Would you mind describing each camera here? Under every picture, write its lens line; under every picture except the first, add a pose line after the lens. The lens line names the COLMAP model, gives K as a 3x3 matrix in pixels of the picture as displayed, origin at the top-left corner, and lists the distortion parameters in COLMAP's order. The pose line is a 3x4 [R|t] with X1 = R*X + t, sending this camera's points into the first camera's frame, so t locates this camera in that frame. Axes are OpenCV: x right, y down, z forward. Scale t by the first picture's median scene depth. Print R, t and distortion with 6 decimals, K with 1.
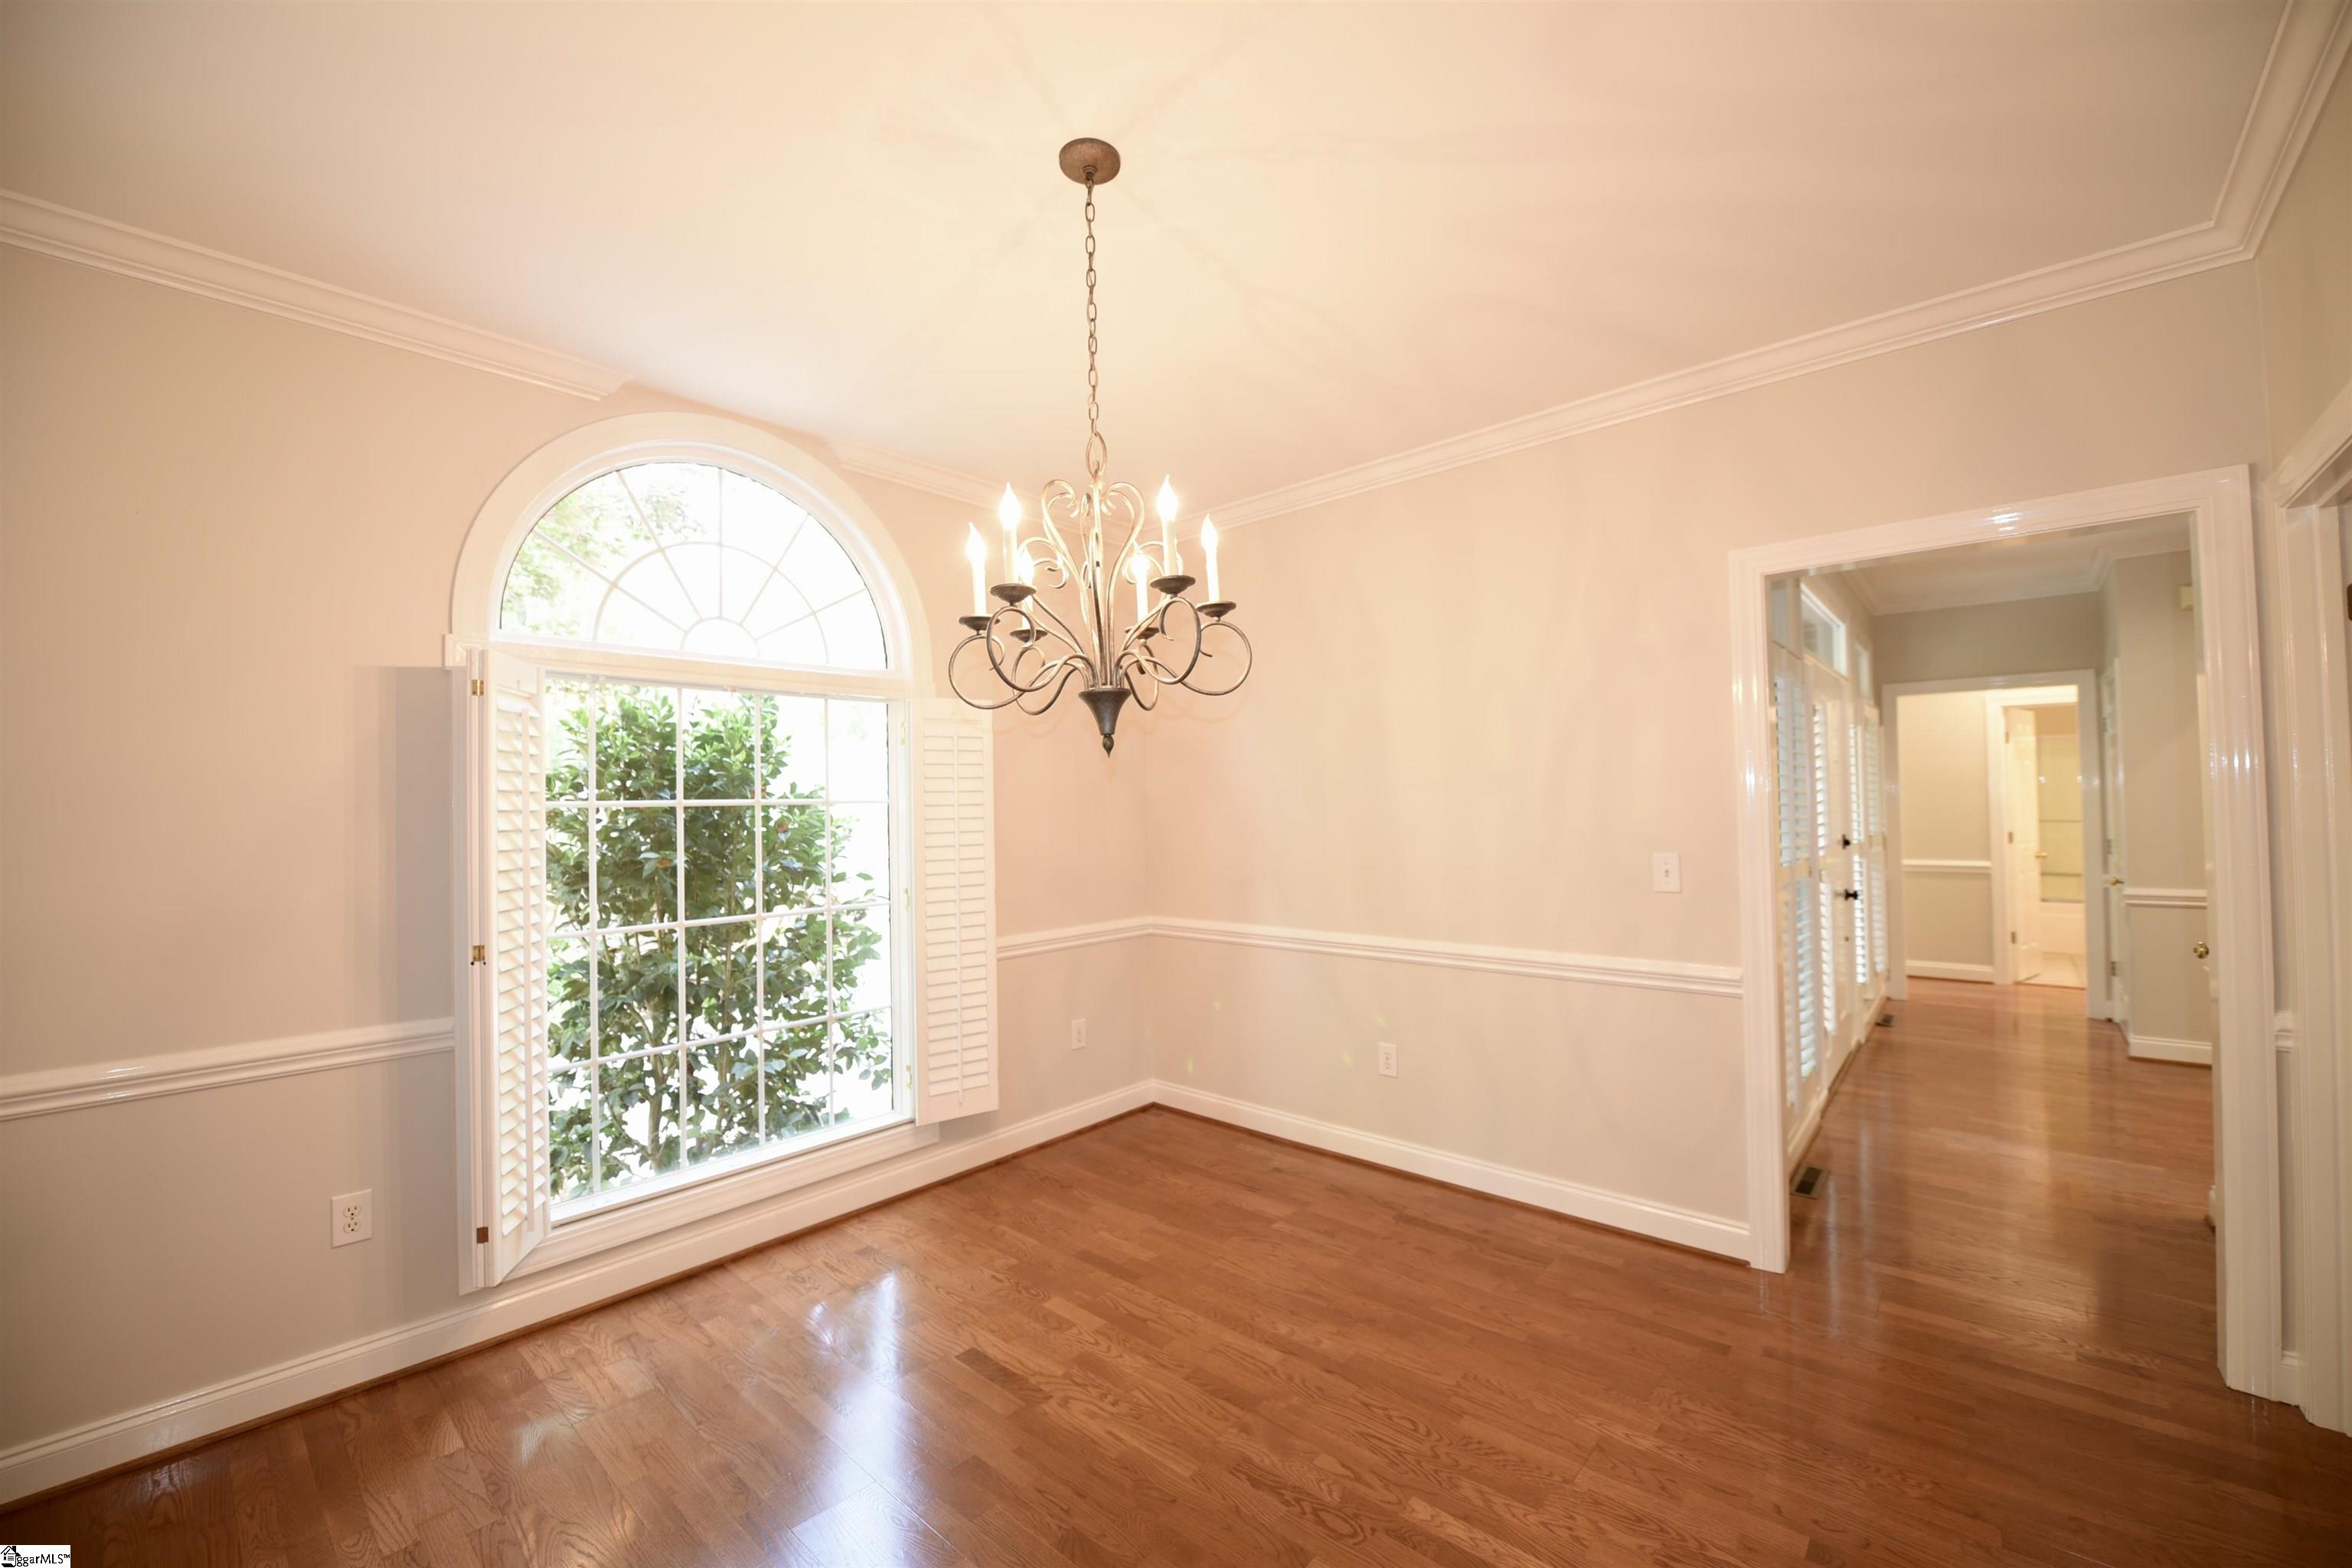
lens RADIAL K [[931.8, 0, 1176.0], [0, 931.8, 784.0], [0, 0, 1]] dist [-0.016047, -0.003275]
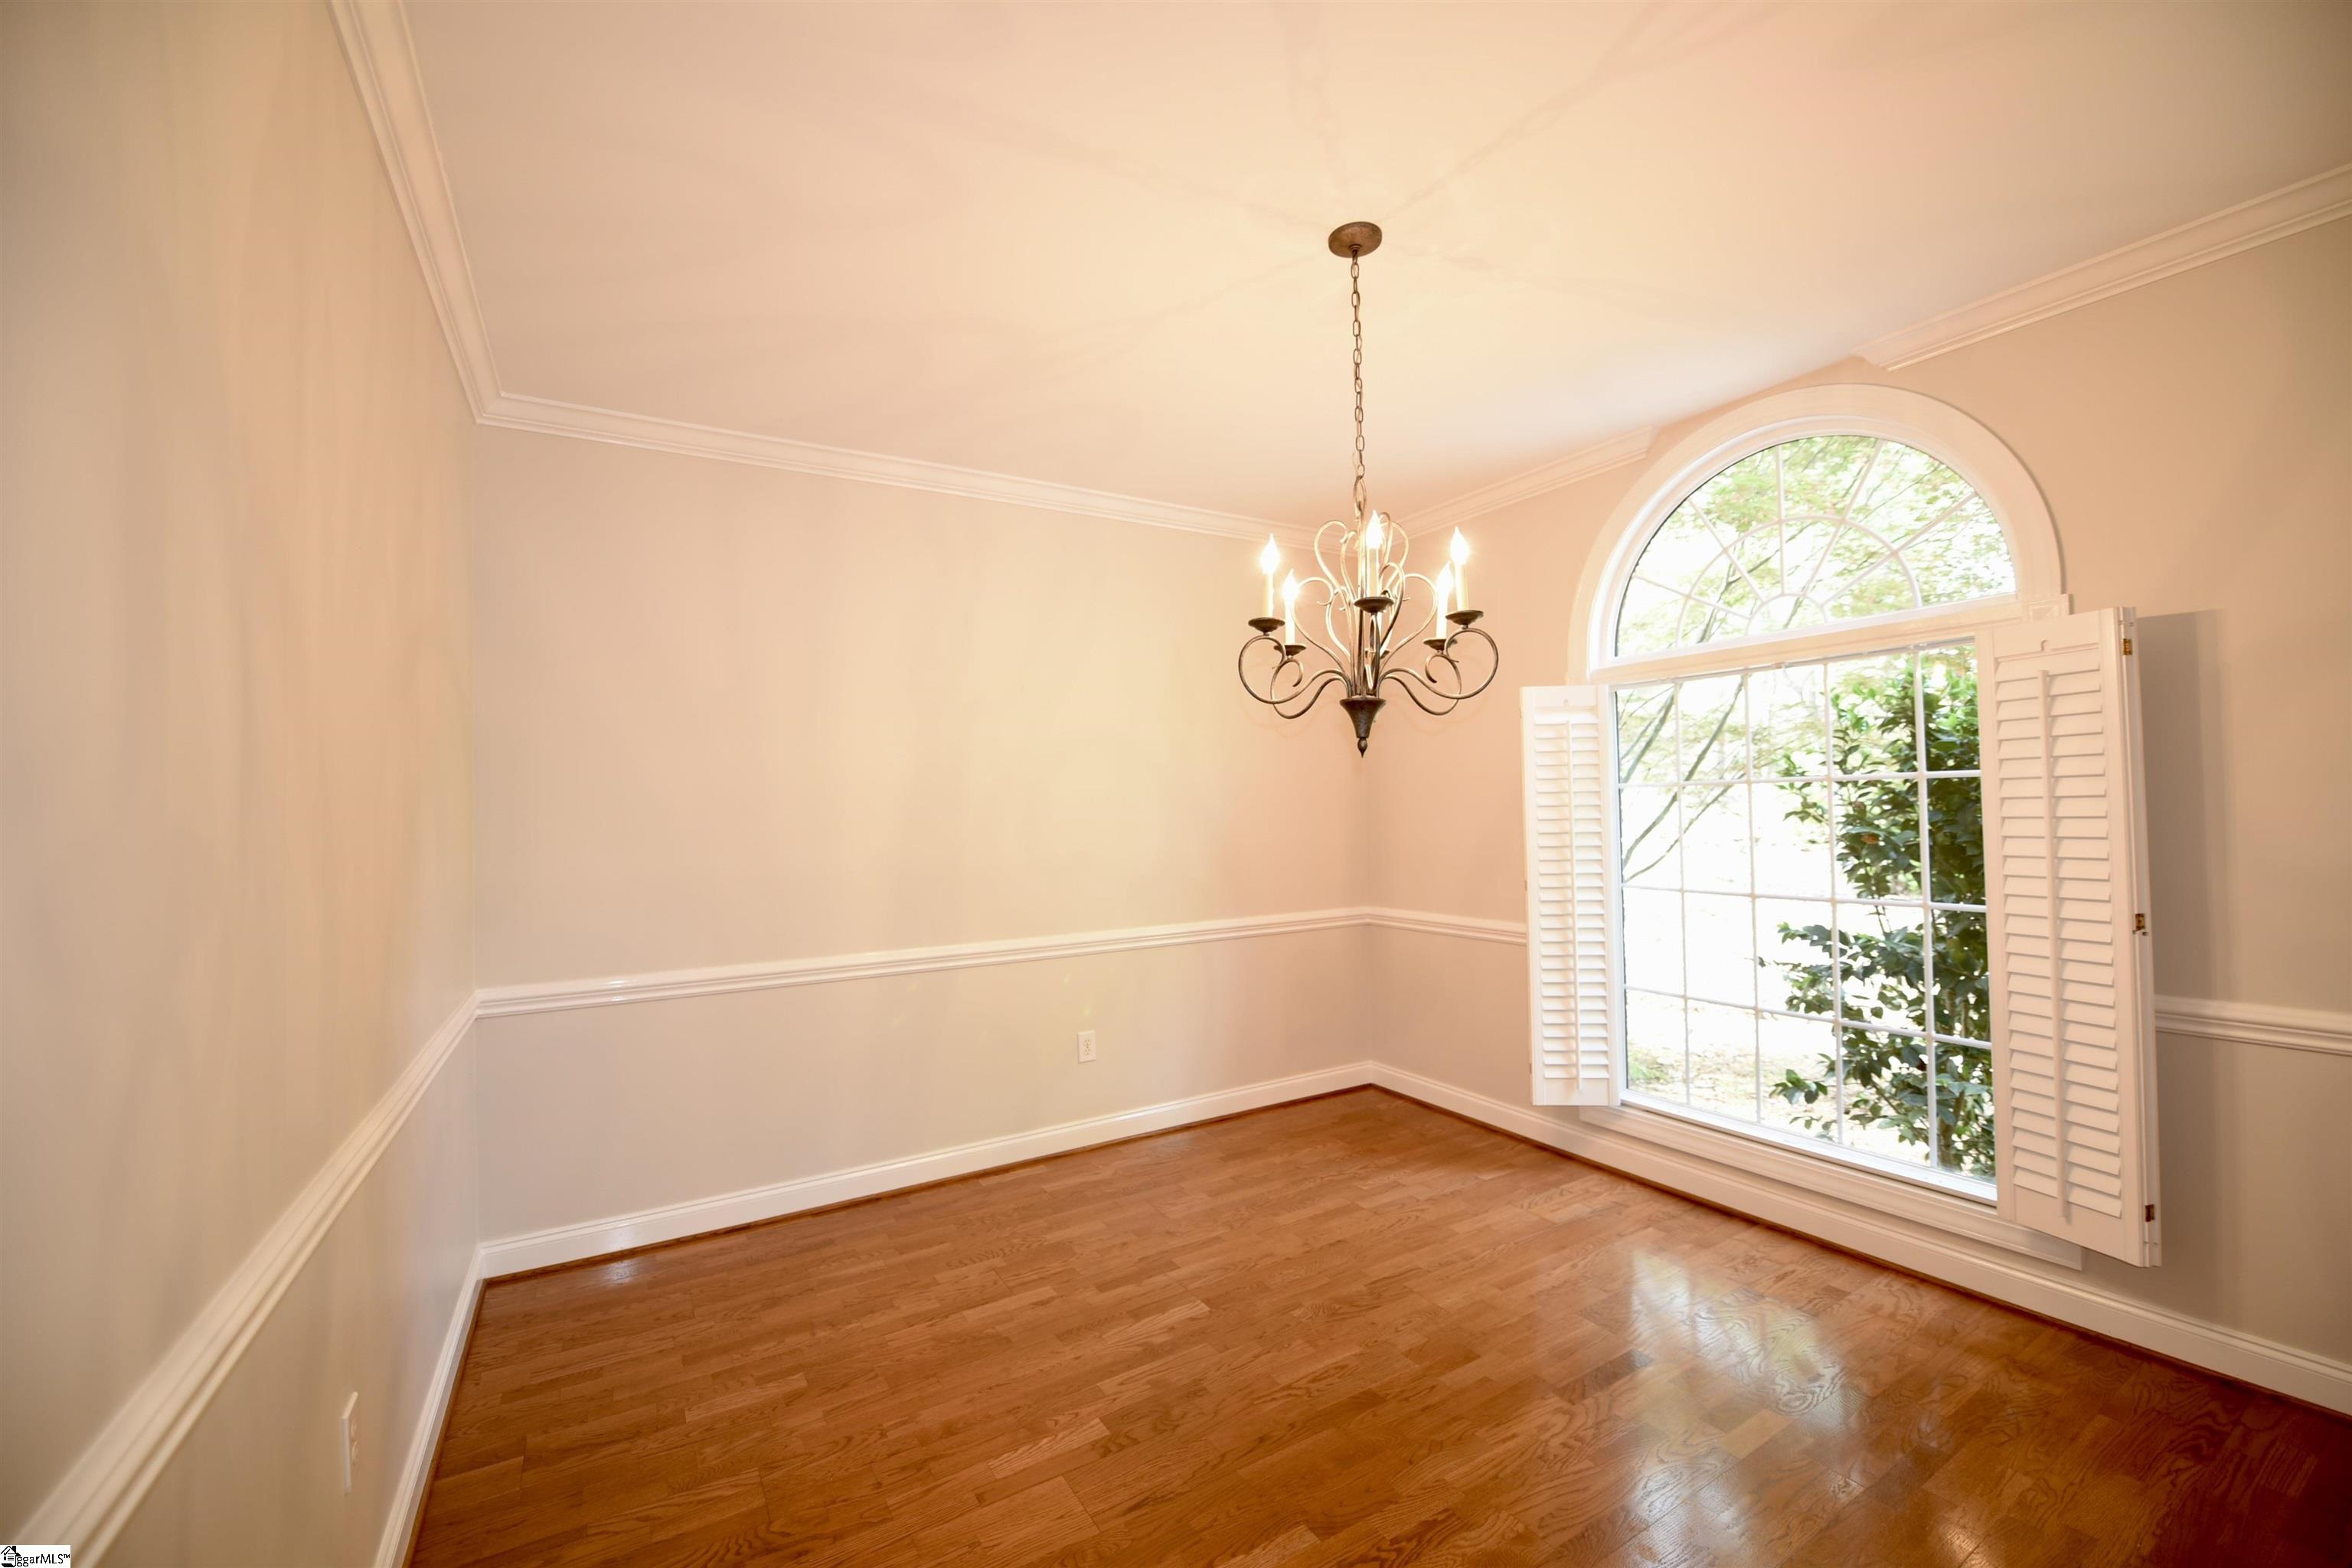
lens RADIAL K [[931.8, 0, 1176.0], [0, 931.8, 784.0], [0, 0, 1]] dist [-0.016047, -0.003275]
pose [[-0.301624, 0.003633, -0.953420, 0.982175], [0.056992, 0.998273, -0.014226, 0.000117], [0.951722, -0.058628, -0.301310, 1.003403]]
